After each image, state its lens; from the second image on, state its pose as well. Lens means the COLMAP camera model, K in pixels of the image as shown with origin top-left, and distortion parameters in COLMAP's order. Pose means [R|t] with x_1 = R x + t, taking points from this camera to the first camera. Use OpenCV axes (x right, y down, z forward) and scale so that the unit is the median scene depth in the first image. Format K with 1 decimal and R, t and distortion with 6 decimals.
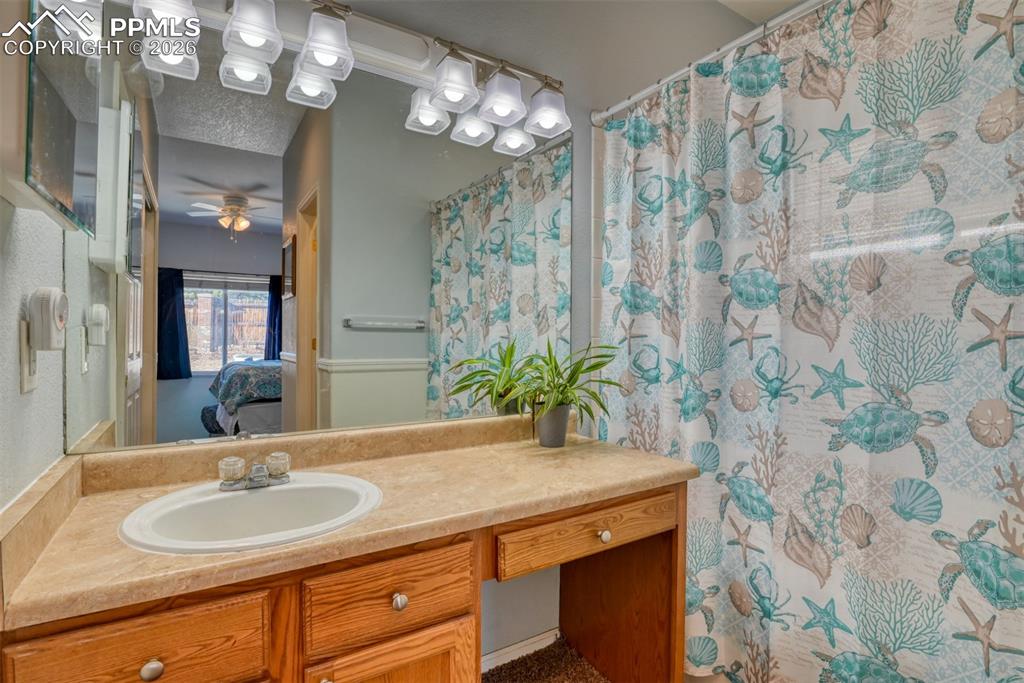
lens RADIAL K [[500.0, 0, 515.3], [0, 500.0, 344.2], [0, 0, 1]] dist [-0.014337, -0.010777]
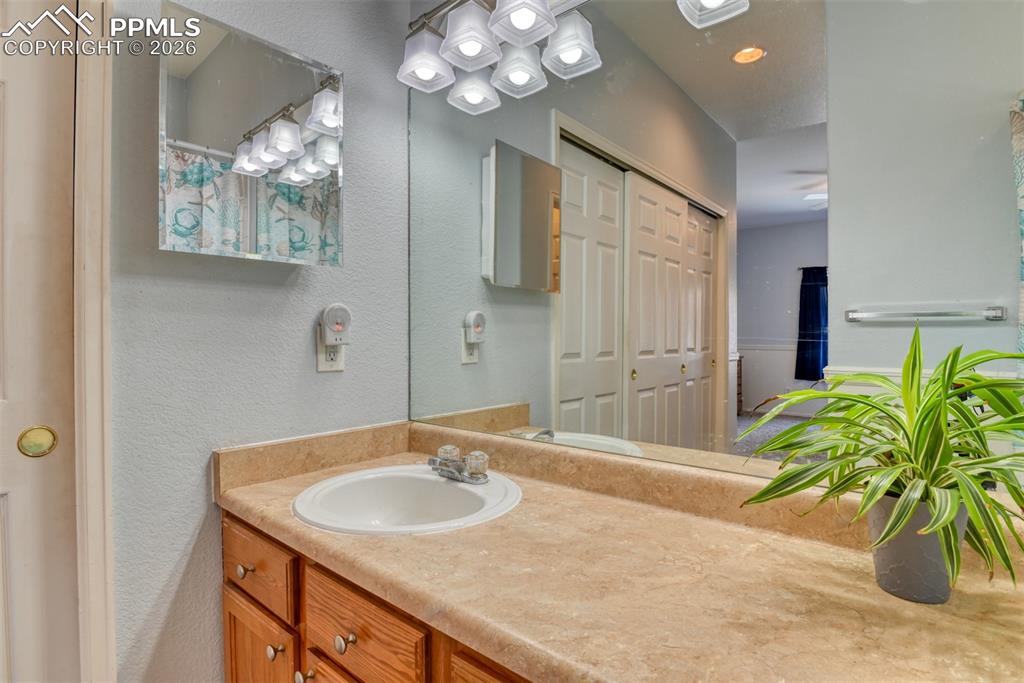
lens RADIAL K [[500.0, 0, 515.3], [0, 500.0, 344.2], [0, 0, 1]] dist [-0.014337, -0.010777]
pose [[0.278832, -0.000478, -0.960340, 0.423088], [-0.005745, 0.999981, -0.002166, 0.003697], [0.960323, 0.006121, 0.278824, 0.663949]]
